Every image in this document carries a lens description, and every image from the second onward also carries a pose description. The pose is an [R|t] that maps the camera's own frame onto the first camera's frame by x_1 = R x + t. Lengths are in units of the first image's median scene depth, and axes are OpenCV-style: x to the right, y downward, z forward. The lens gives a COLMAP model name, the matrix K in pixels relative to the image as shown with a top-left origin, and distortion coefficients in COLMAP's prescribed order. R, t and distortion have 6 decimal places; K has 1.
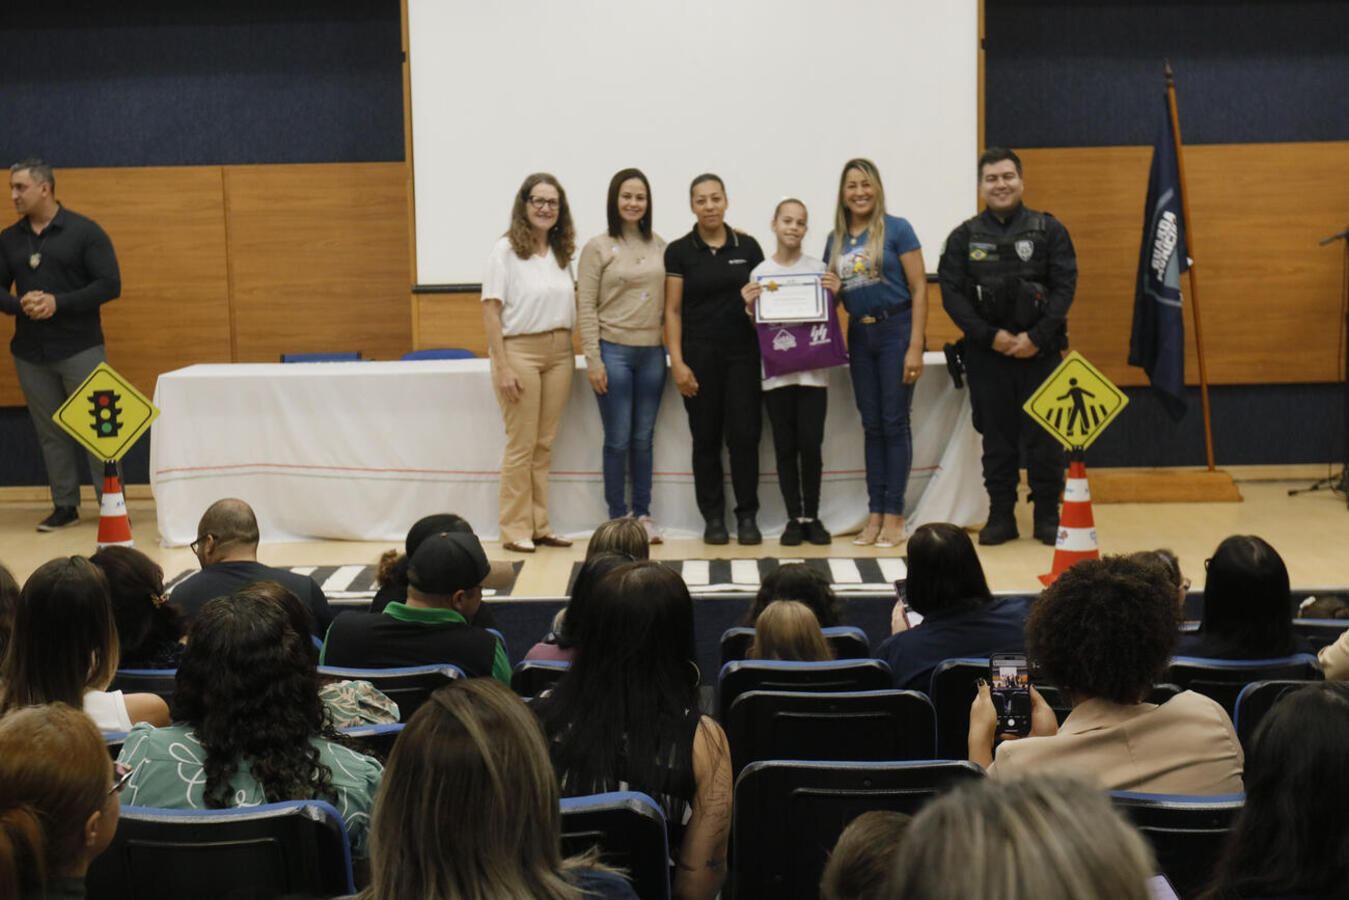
lens RADIAL K [[2018.0, 0, 674.5], [0, 2018.0, 450.0], [0, 0, 1]] dist [0.006075, 0.041688]
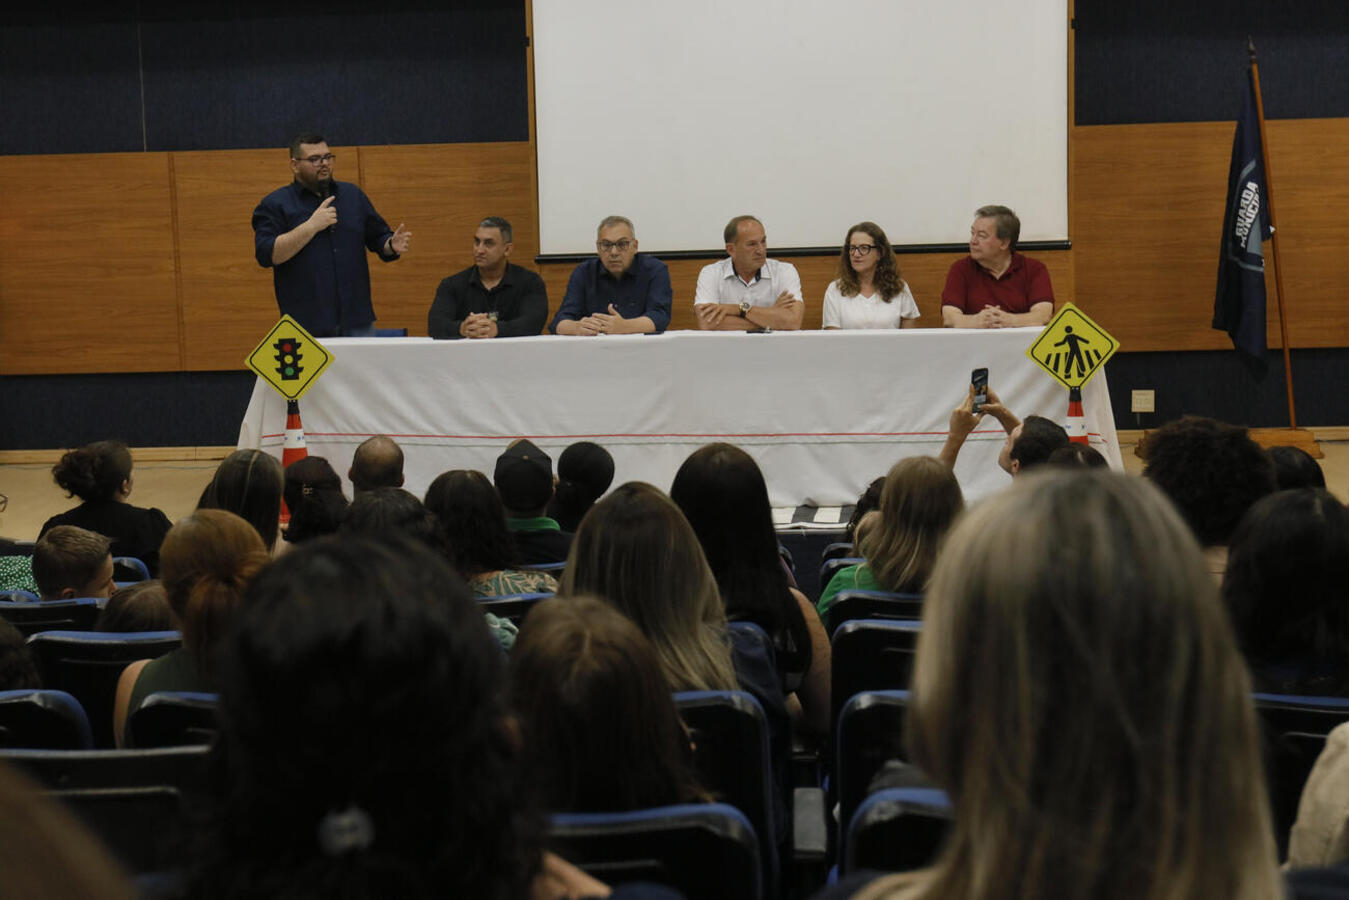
lens RADIAL K [[2015.9, 0, 672.1], [0, 2015.9, 451.9], [0, 0, 1]] dist [0.008200, 0.032151]
pose [[0.998661, 0.000758, -0.051730, -0.002003], [-0.000772, 1.000000, -0.000244, 0.022941], [0.051730, 0.000284, 0.998661, -0.064432]]
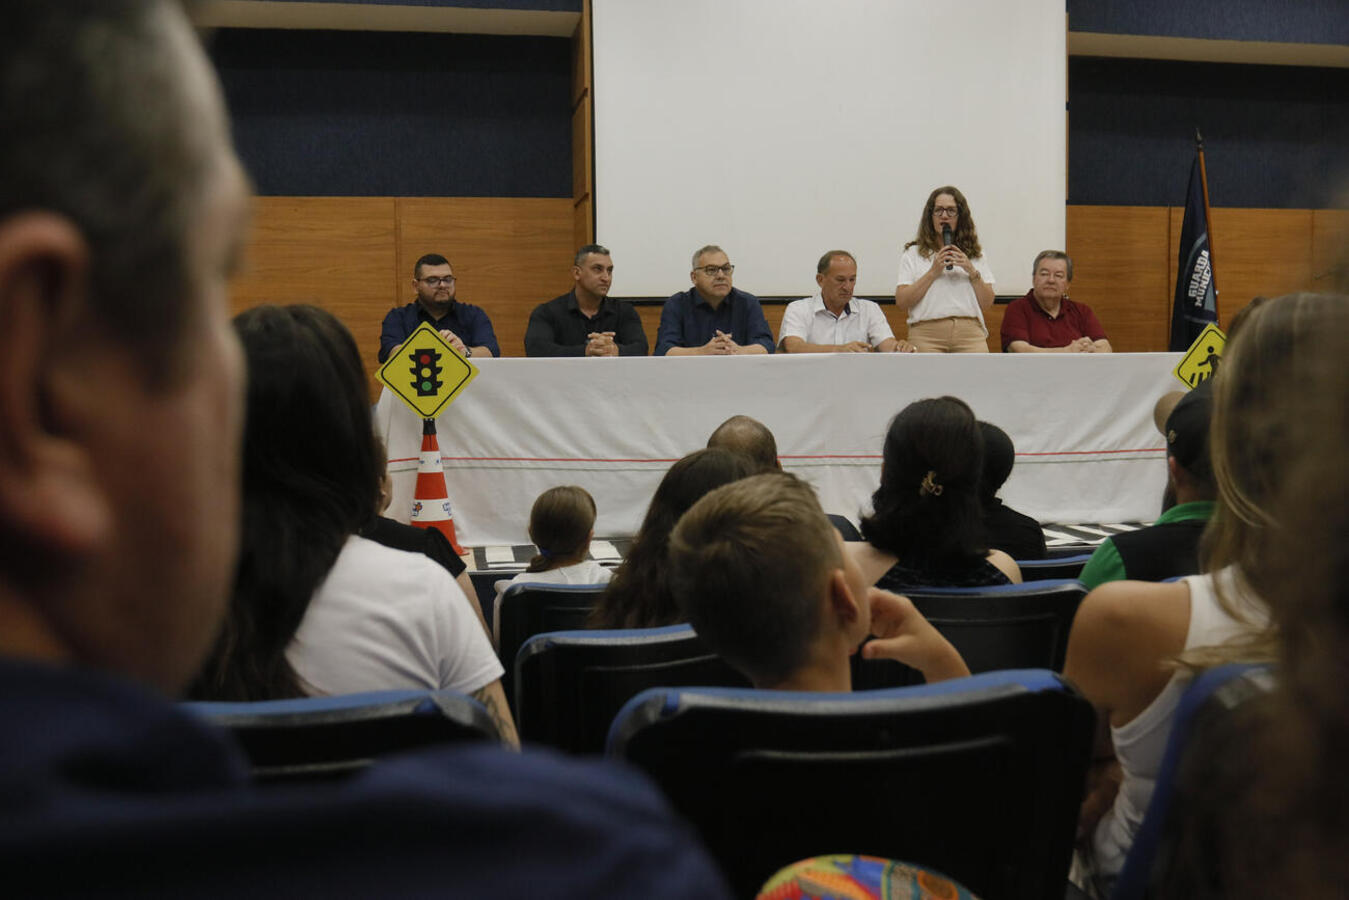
lens RADIAL K [[1261.7, 0, 660.5], [0, 1261.7, 455.9], [0, 0, 1]] dist [-0.041495, -0.002762]
pose [[0.980766, -0.005883, 0.195099, -0.228189], [0.017691, 0.998111, -0.058836, 0.045722], [-0.194385, 0.061155, 0.979017, 0.325252]]
